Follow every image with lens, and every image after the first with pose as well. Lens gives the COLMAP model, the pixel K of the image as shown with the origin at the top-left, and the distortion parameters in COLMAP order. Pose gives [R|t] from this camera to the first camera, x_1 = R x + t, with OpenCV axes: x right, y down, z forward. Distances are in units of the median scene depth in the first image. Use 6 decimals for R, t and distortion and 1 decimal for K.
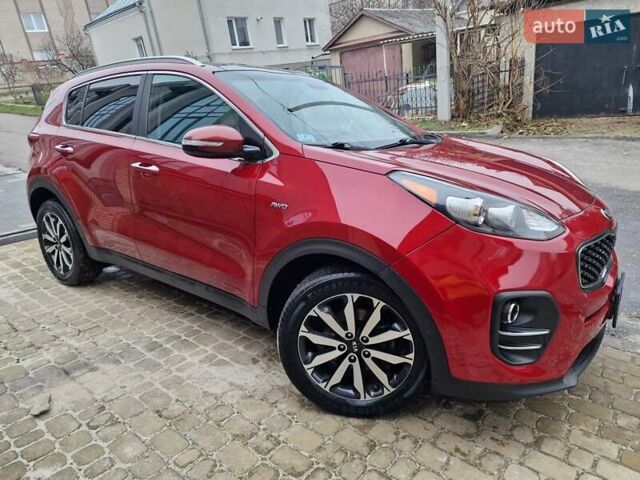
lens RADIAL K [[430.0, 0, 317.9], [0, 430.0, 235.9], [0, 0, 1]] dist [0.093859, -0.086503]
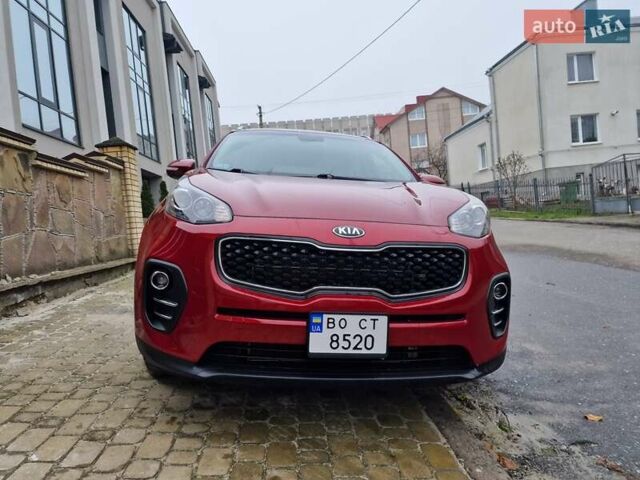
lens RADIAL K [[430.0, 0, 317.9], [0, 430.0, 235.9], [0, 0, 1]] dist [0.093859, -0.086503]
pose [[0.688347, 0.082496, -0.720676, 0.897679], [-0.245314, 0.961448, -0.124252, 0.058730], [0.682642, 0.262321, 0.682047, 0.262824]]
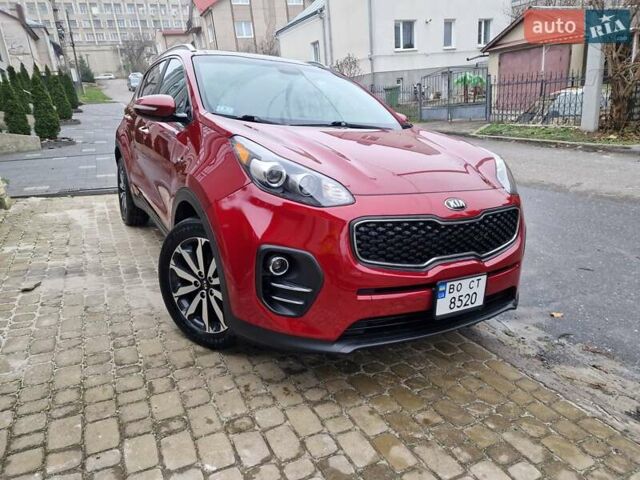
lens RADIAL K [[430.0, 0, 317.9], [0, 430.0, 235.9], [0, 0, 1]] dist [0.093859, -0.086503]
pose [[0.919181, 0.159987, -0.359876, 0.539324], [-0.163262, 0.986349, 0.021496, 0.034520], [0.358403, 0.038995, 0.932752, 0.004632]]
